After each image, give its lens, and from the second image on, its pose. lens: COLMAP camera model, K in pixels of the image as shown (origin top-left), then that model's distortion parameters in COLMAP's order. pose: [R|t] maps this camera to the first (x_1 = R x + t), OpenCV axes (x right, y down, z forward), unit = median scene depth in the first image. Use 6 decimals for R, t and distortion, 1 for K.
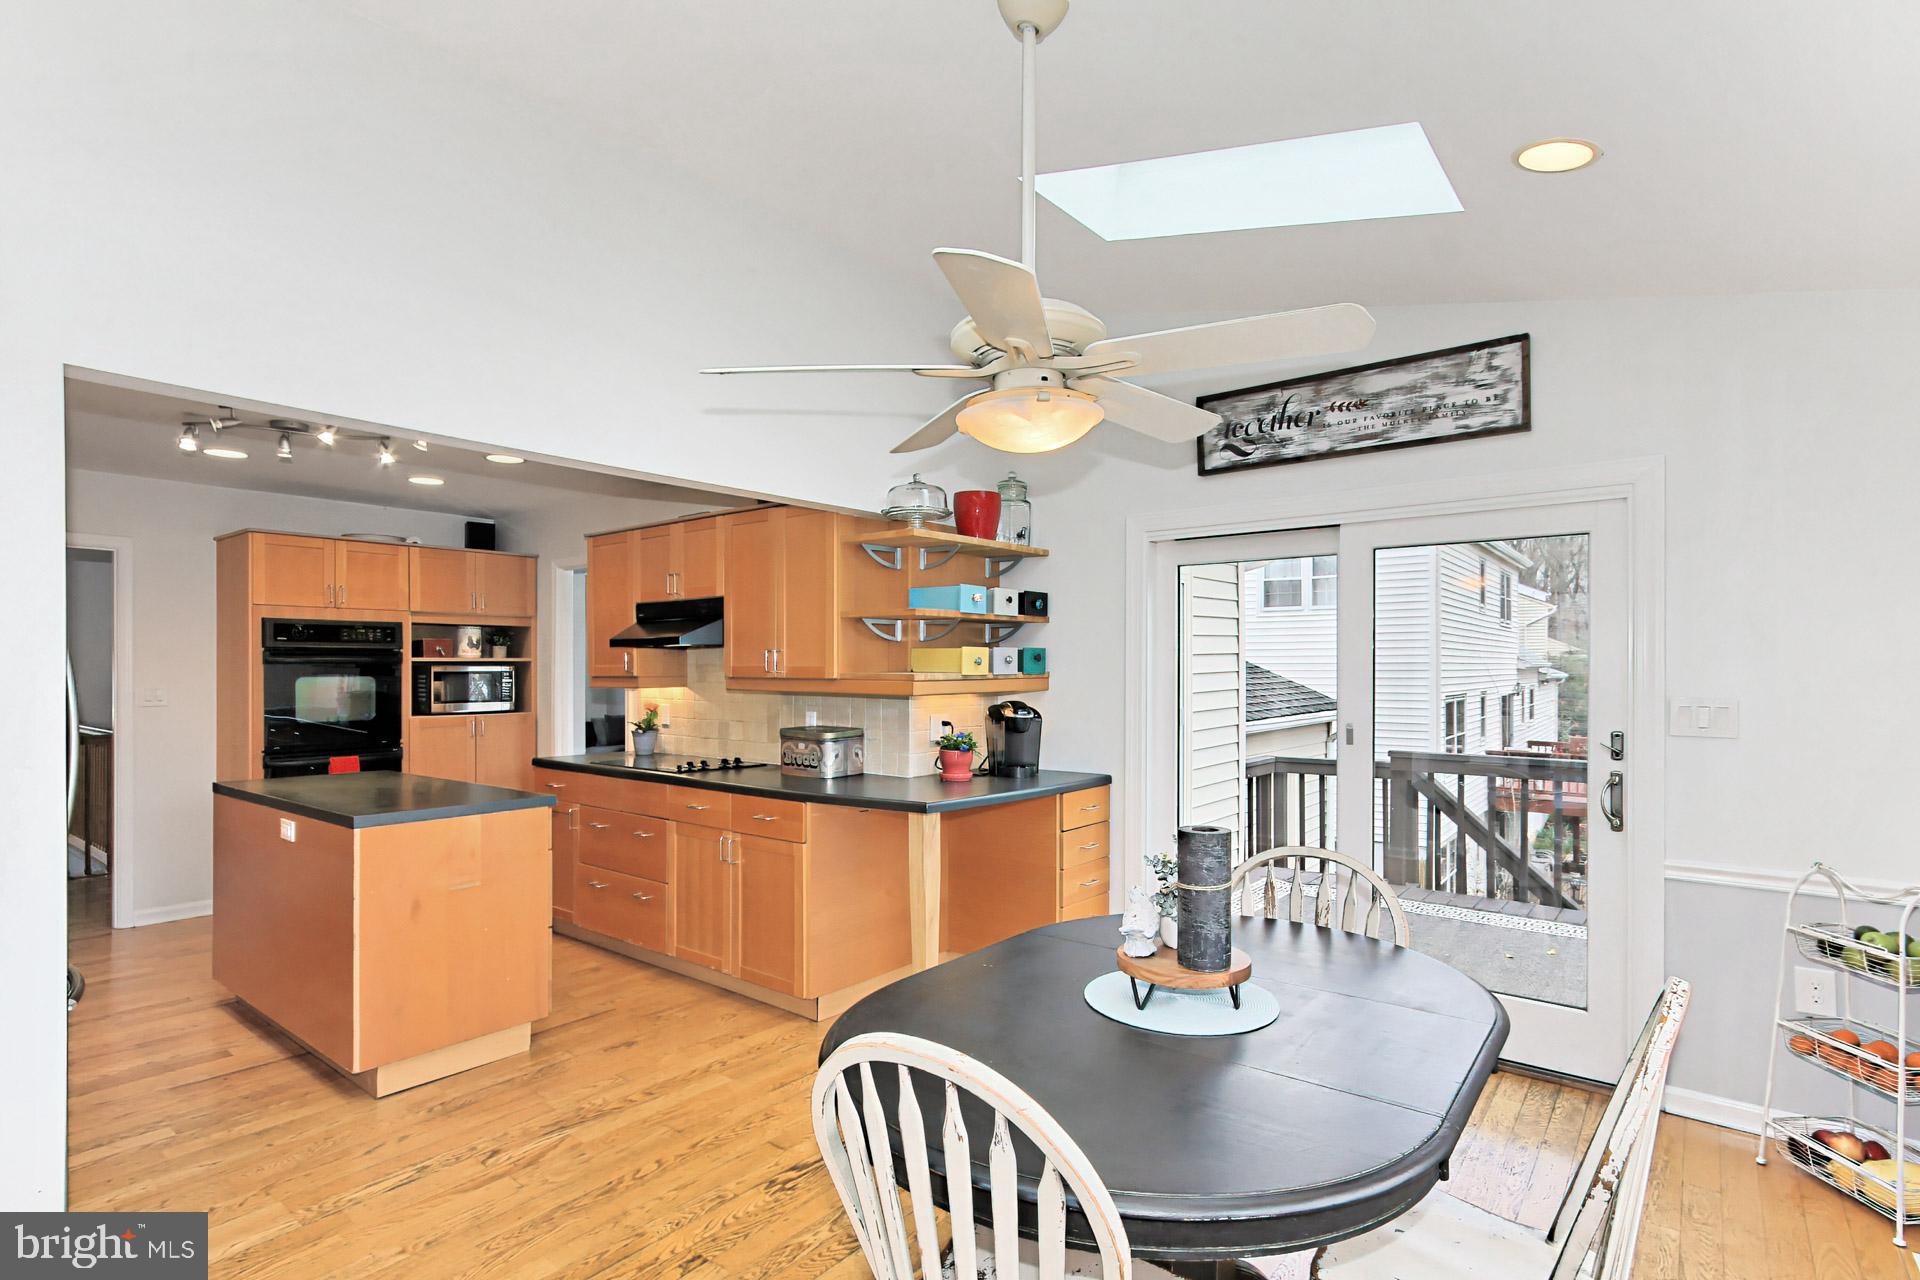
lens RADIAL K [[910.9, 0, 960.2], [0, 910.9, 669.9], [0, 0, 1]] dist [0.000996, 0.000396]
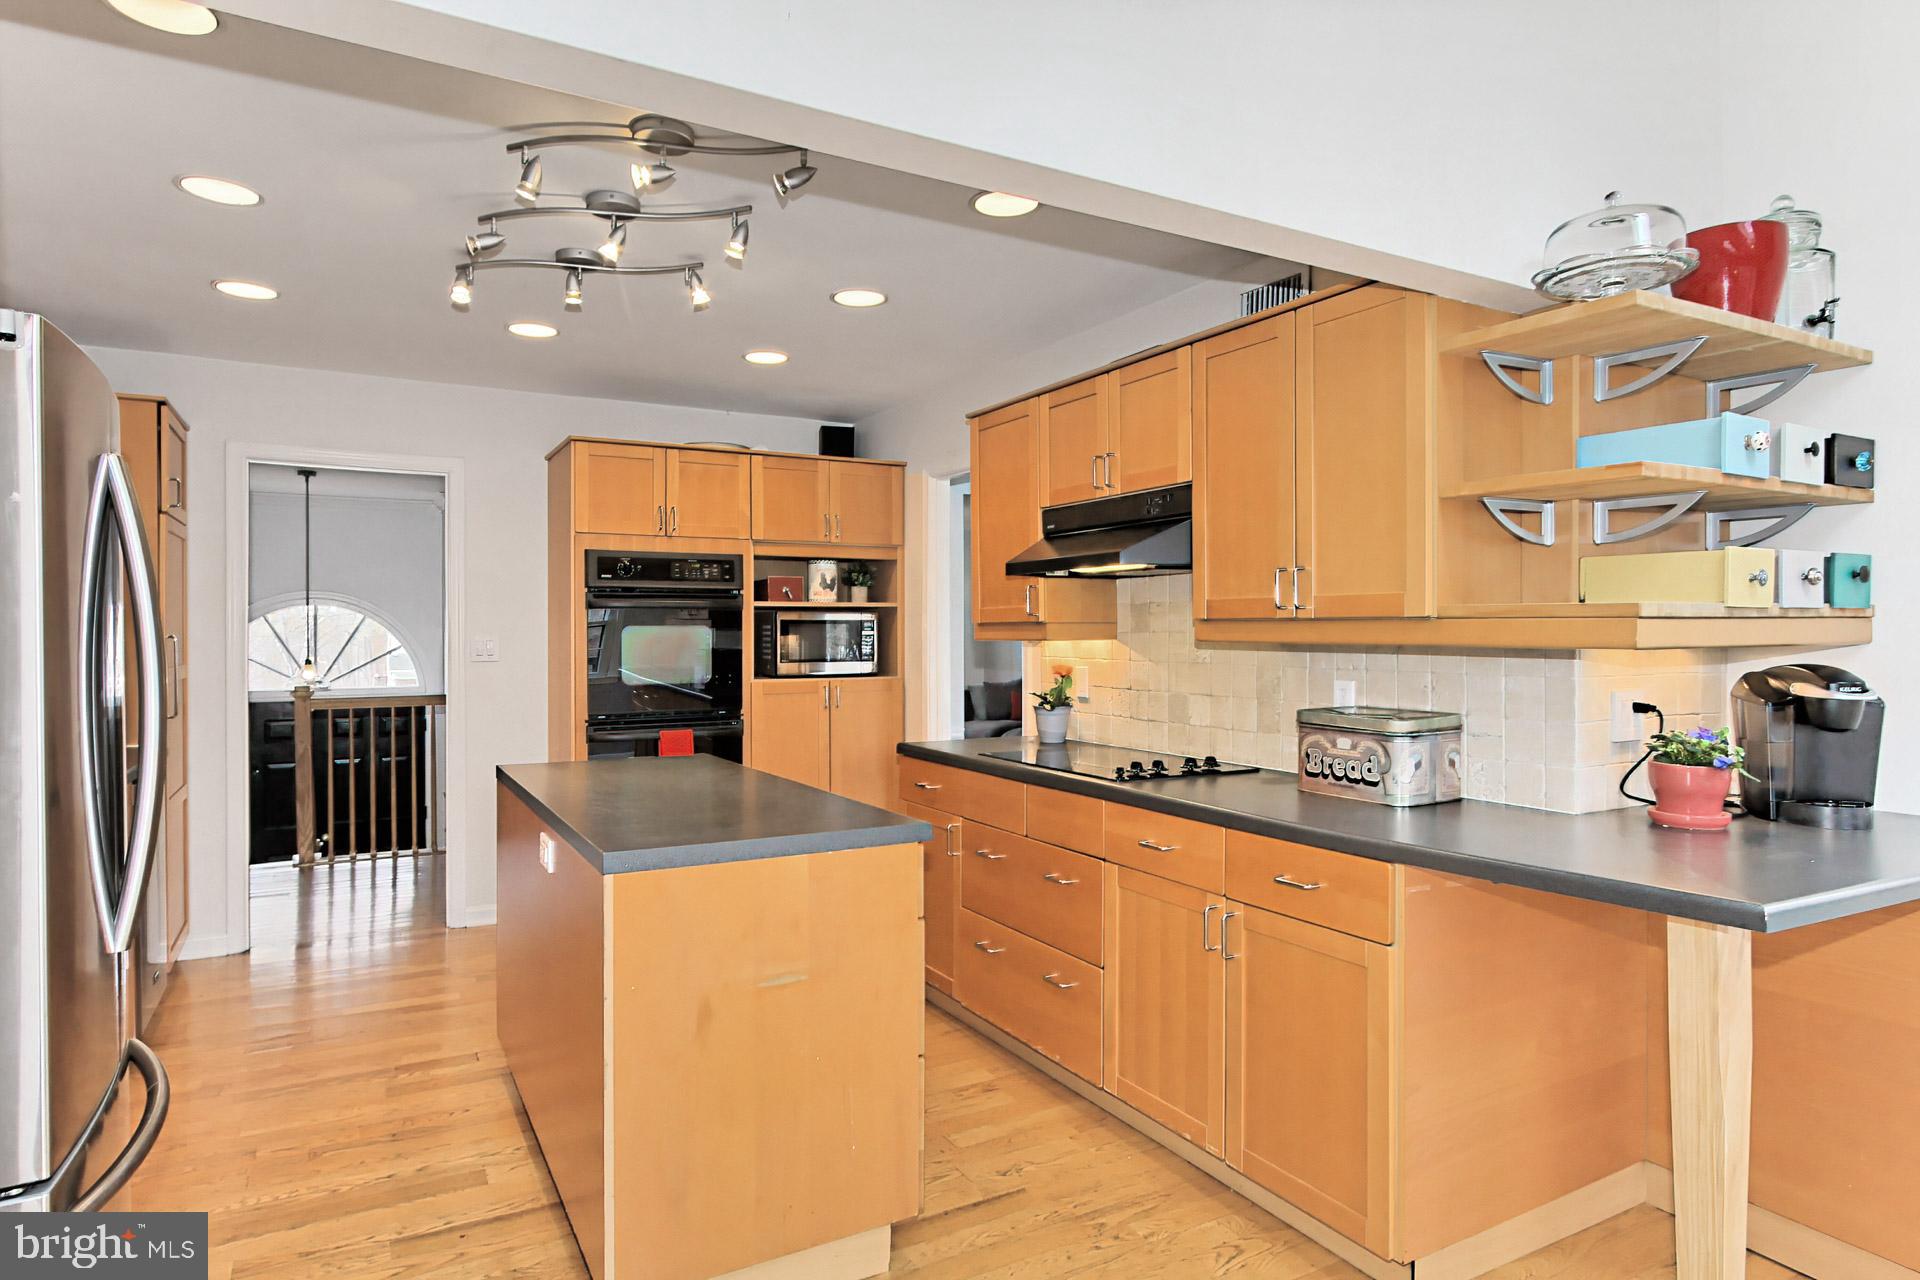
lens RADIAL K [[1089.1, 0, 979.3], [0, 1089.1, 635.9], [0, 0, 1]] dist [-0.000014, 0.000165]
pose [[0.932576, 0.000673, -0.360972, -0.129825], [0.000622, 0.999994, 0.003472, 0.015611], [0.360972, -0.003463, 0.932570, 0.287476]]
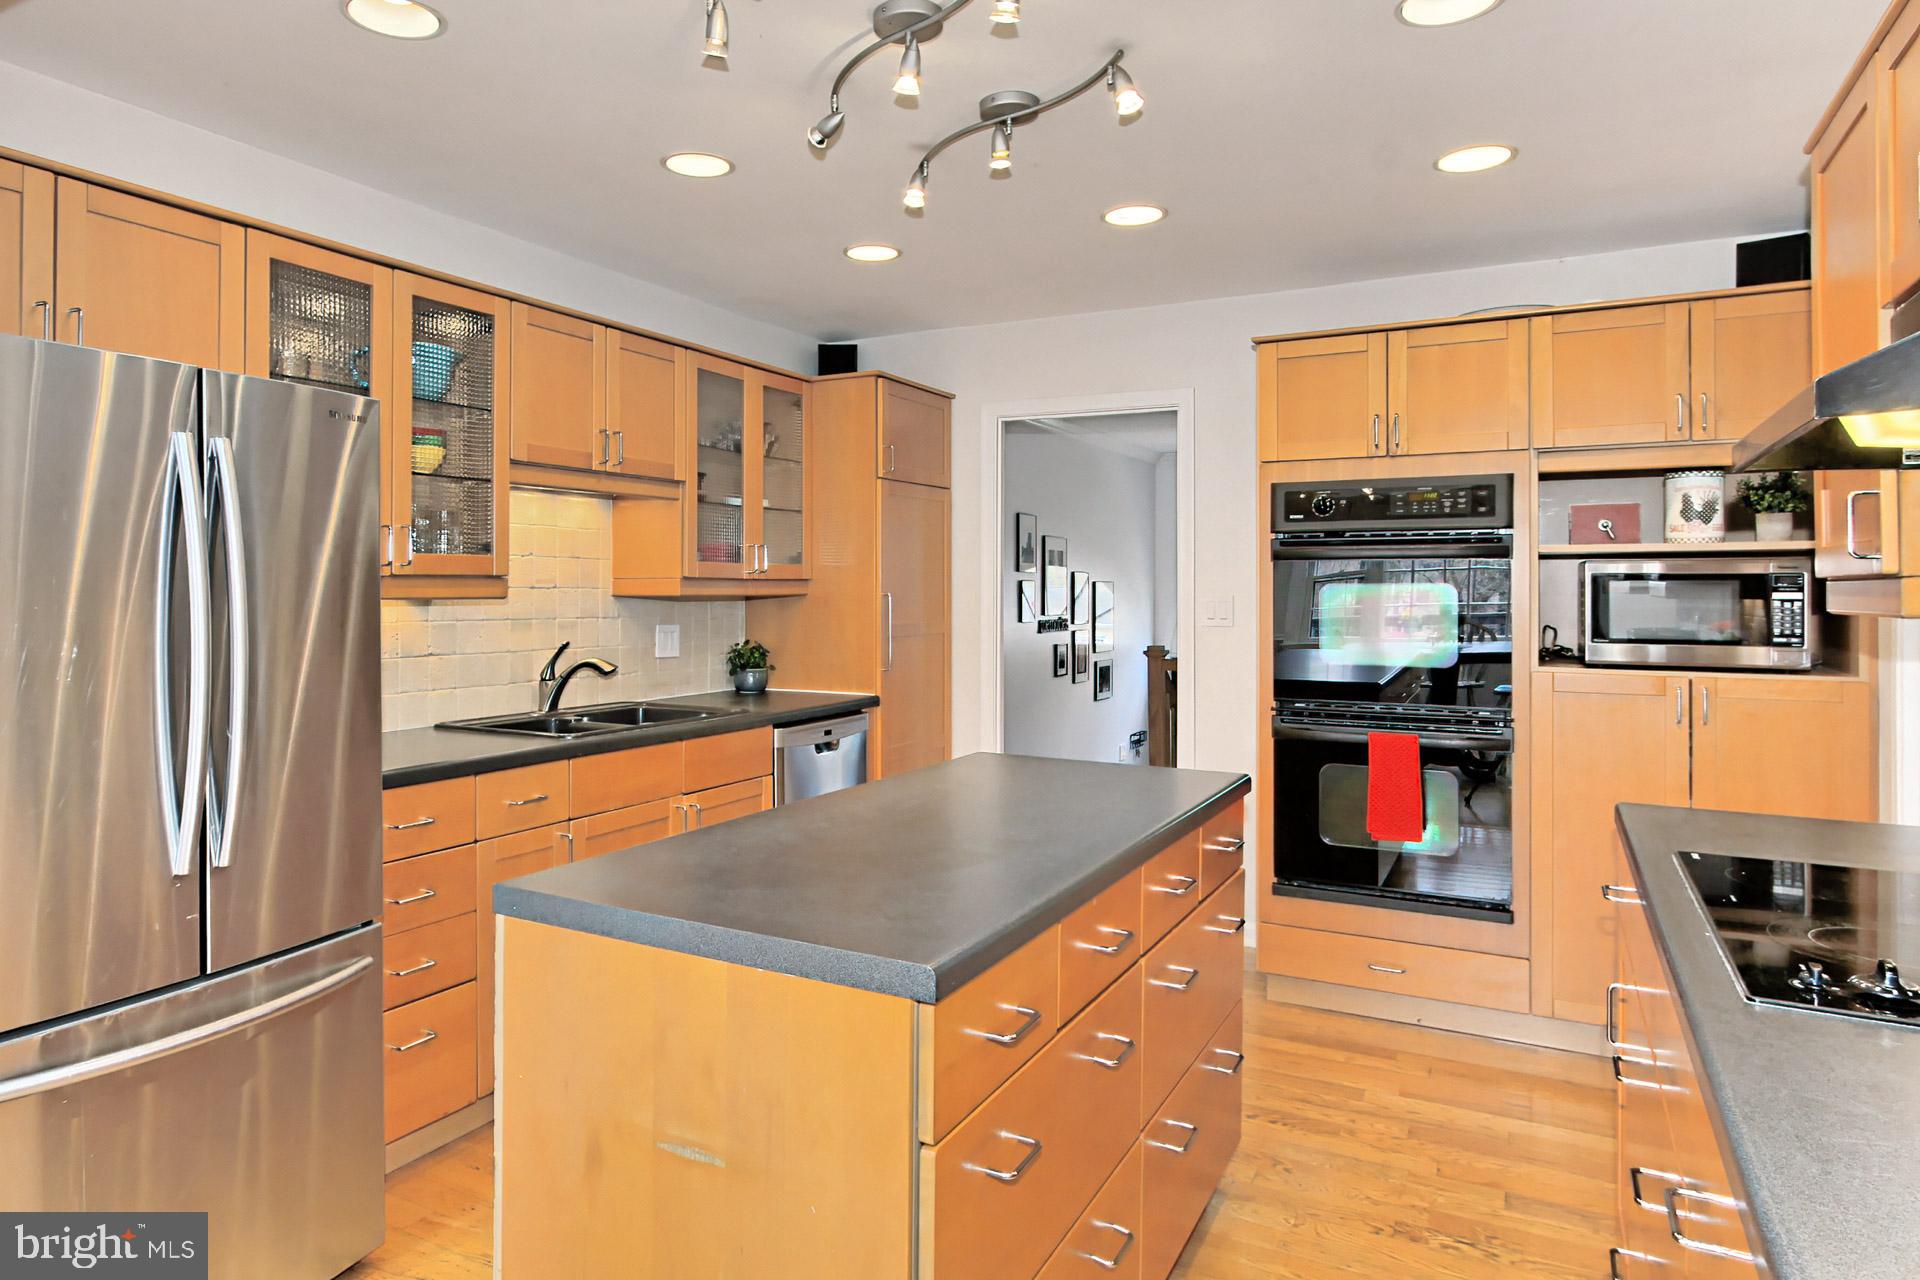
lens RADIAL K [[1183.0, 0, 873.7], [0, 1183.0, 585.2], [0, 0, 1]] dist [-0.008540, 0.001427]
pose [[0.167598, -0.001298, -0.985855, -0.054751], [-0.003900, 0.999990, -0.001980, 0.013493], [0.985848, 0.004177, 0.167591, 0.702147]]
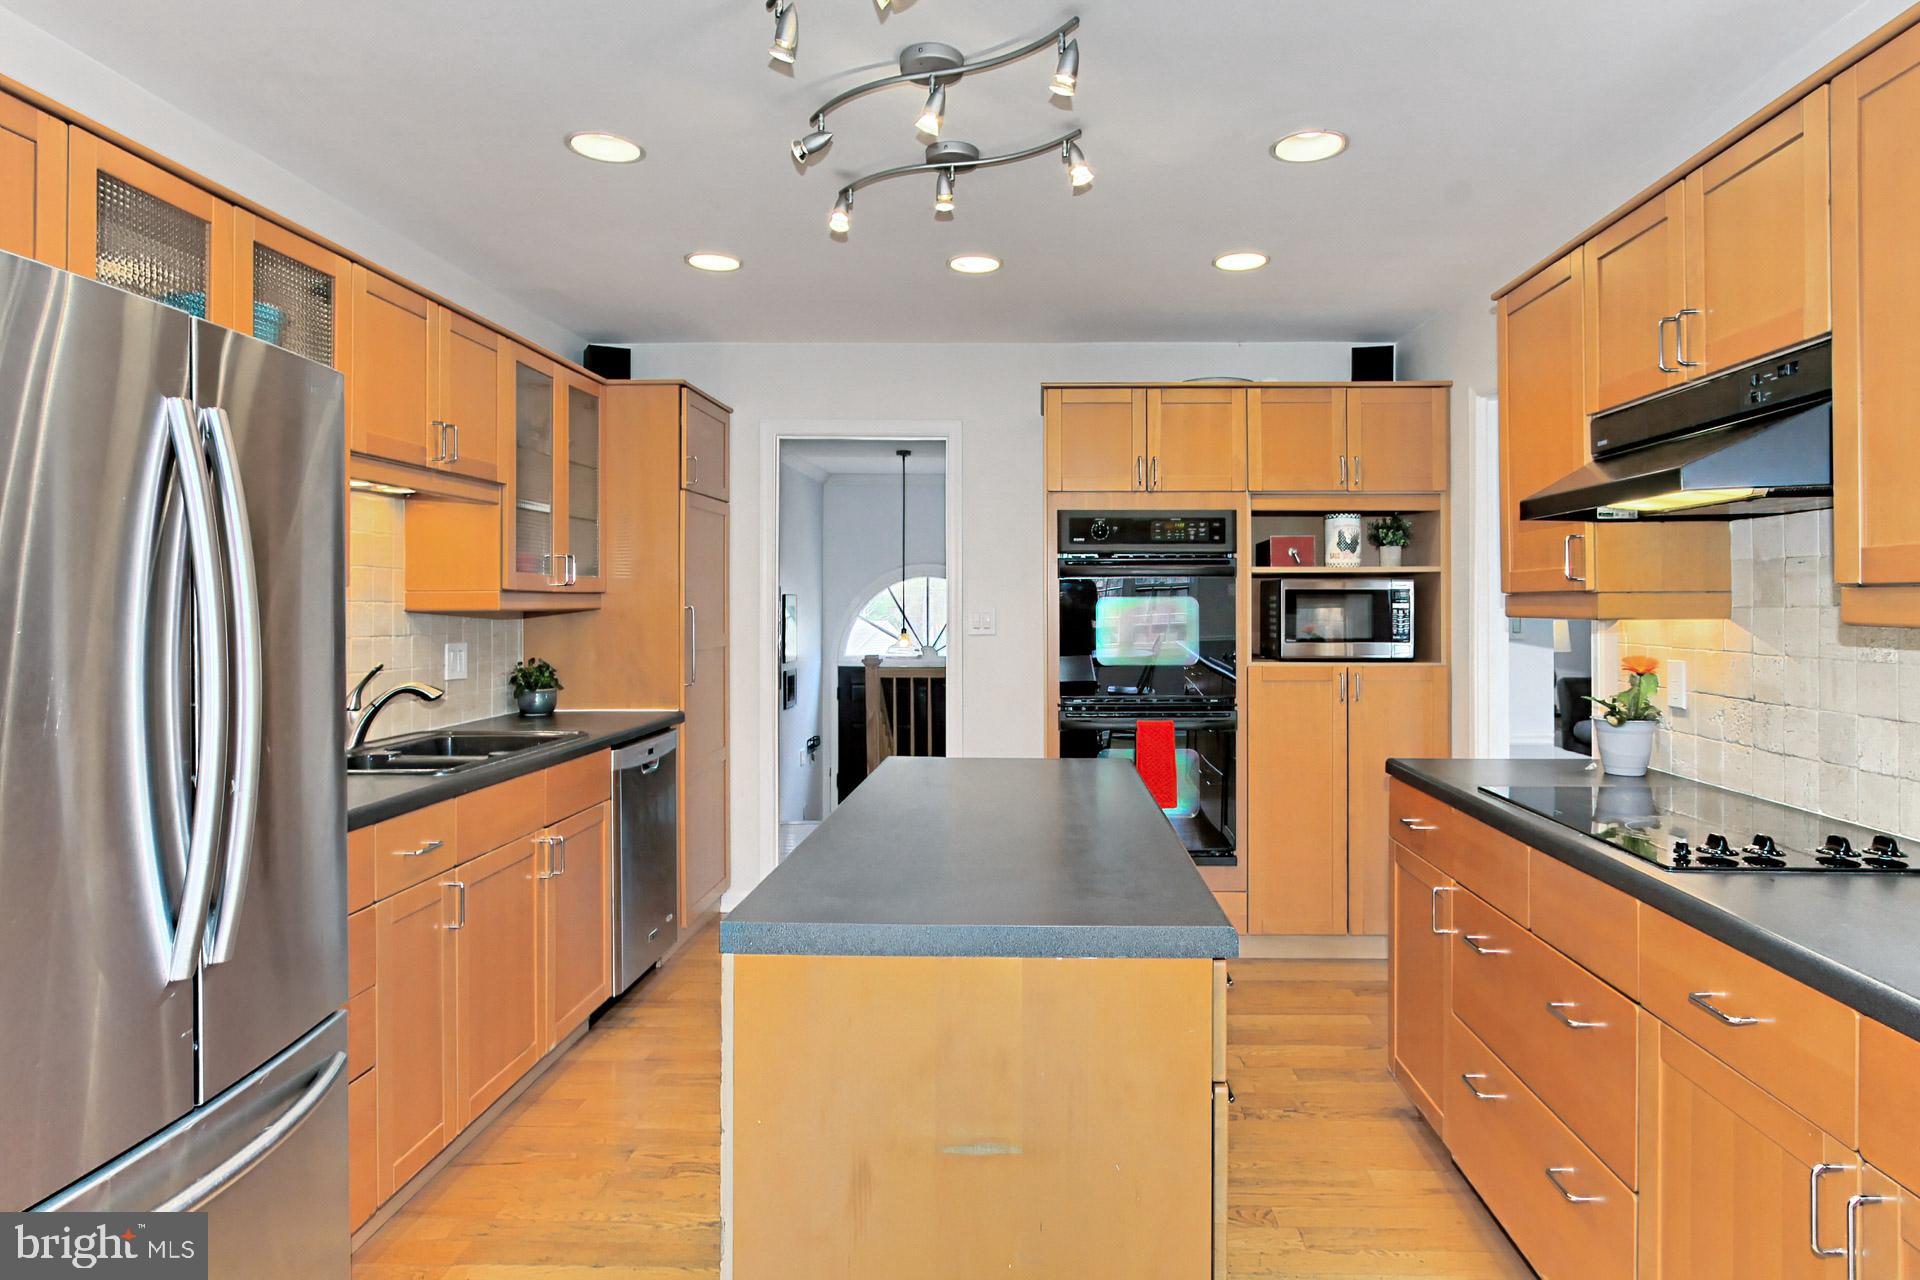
lens RADIAL K [[1131.7, 0, 1043.4], [0, 1131.7, 597.0], [0, 0, 1]] dist [-0.004467, 0.001791]
pose [[0.634694, -0.002326, -0.772760, -0.124556], [-0.001886, 0.999988, -0.004559, 0.014027], [0.772761, 0.004352, 0.634682, 0.515560]]
